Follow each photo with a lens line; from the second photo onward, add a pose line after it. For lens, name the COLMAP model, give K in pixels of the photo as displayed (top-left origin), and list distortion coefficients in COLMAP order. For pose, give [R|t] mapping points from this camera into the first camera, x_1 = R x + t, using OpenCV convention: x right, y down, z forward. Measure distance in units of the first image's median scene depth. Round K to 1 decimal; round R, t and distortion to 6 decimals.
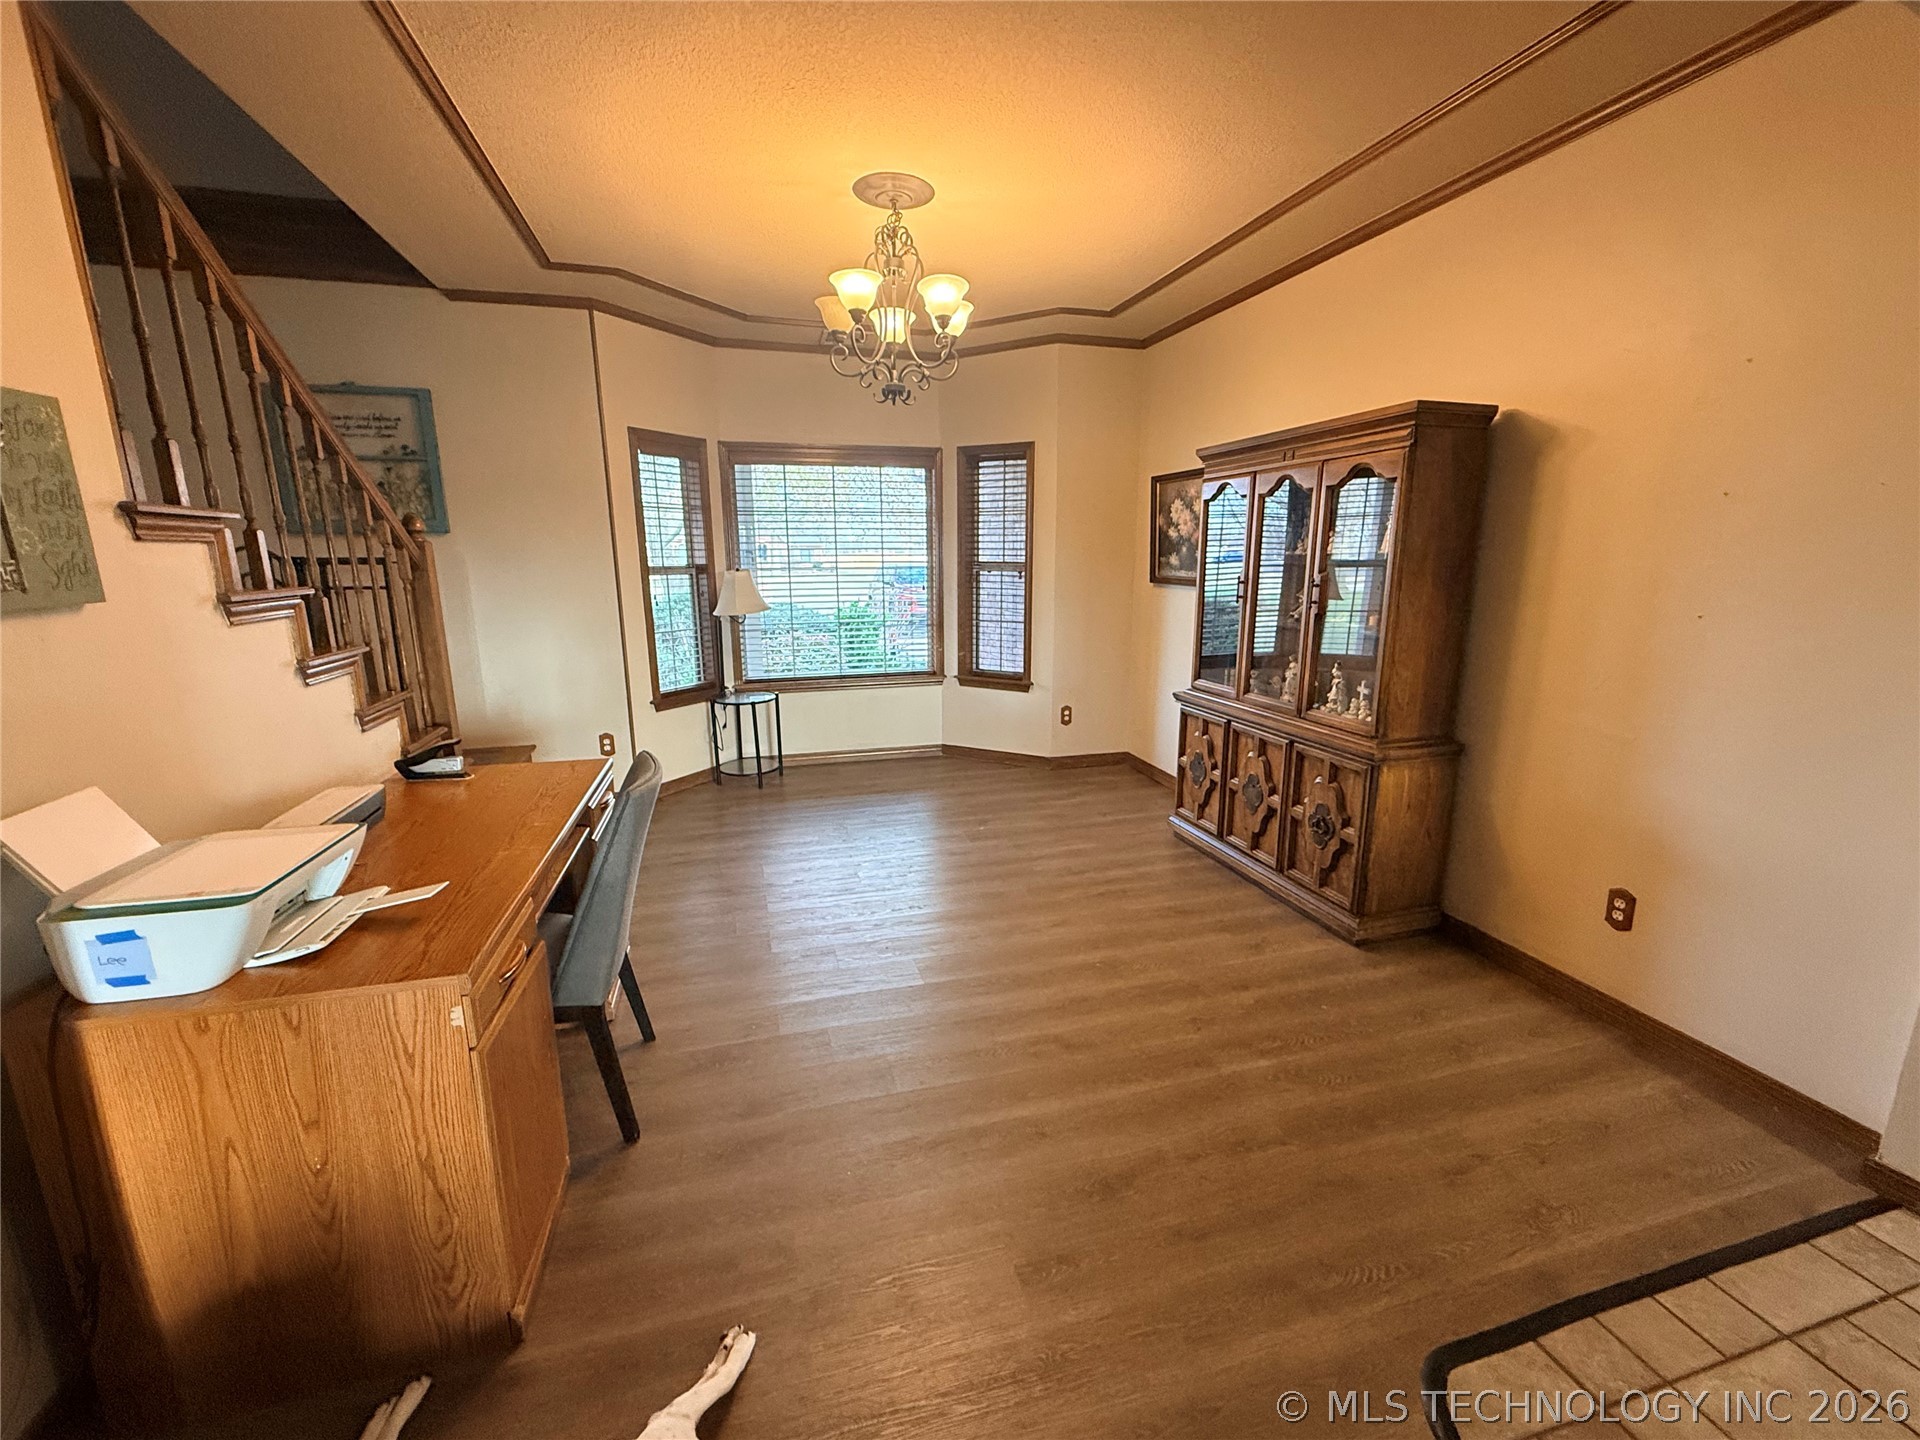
lens RADIAL K [[781.2, 0, 953.2], [0, 781.2, 721.8], [0, 0, 1]] dist [0.000015, 0.001082]
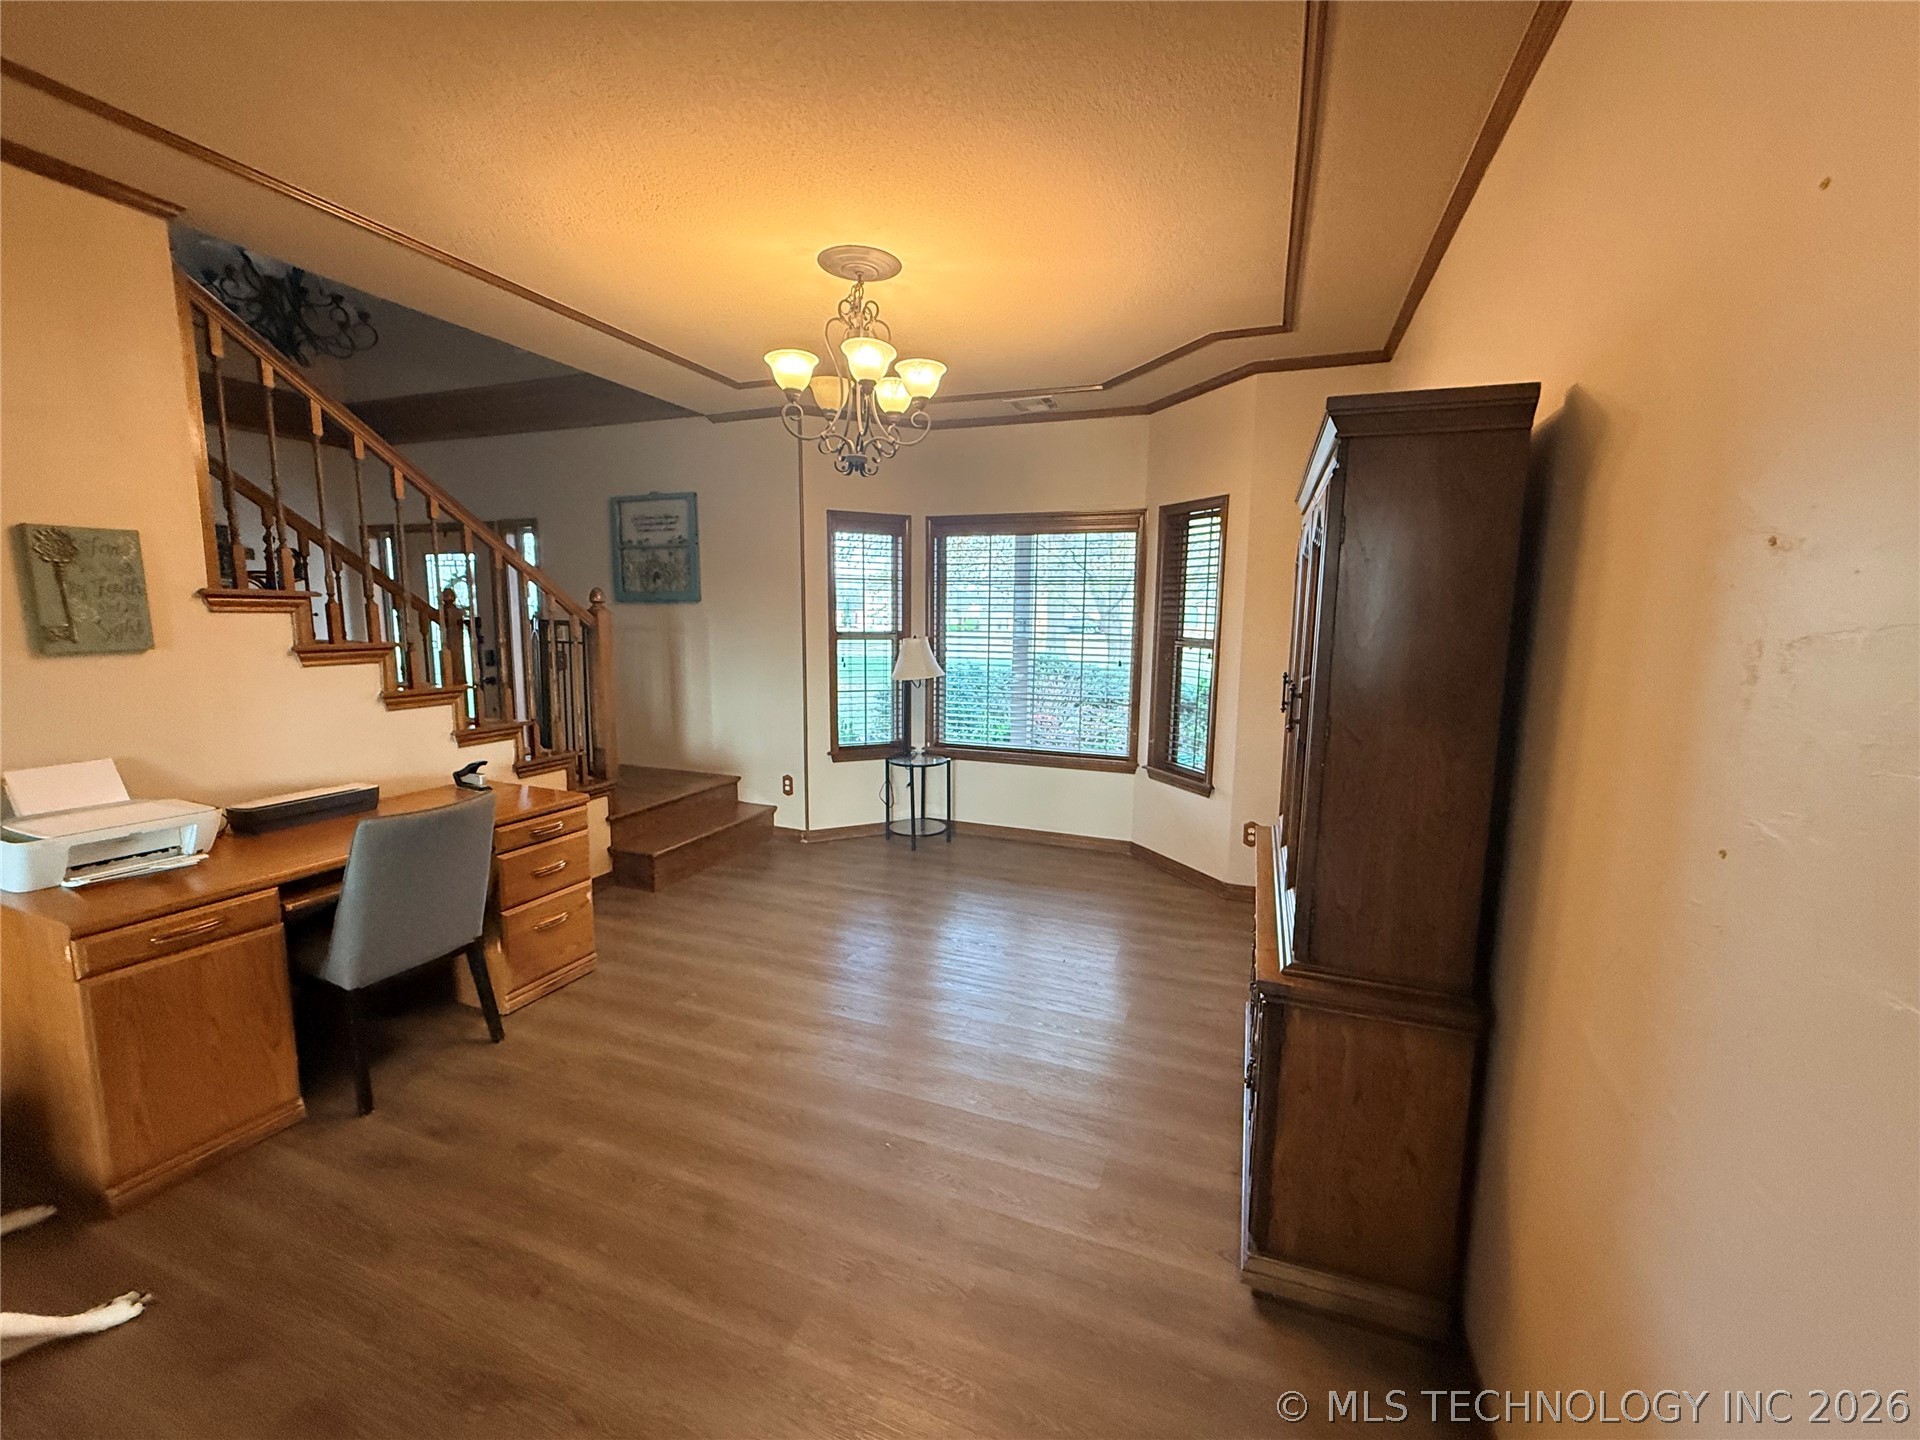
lens RADIAL K [[781.2, 0, 951.8], [0, 781.2, 720.5], [0, 0, 1]] dist [0.000015, 0.001082]
pose [[0.801729, 0.095260, -0.590047, 0.380128], [-0.141608, 0.989383, -0.032680, -0.056846], [0.580670, 0.109756, 0.806707, 0.199310]]
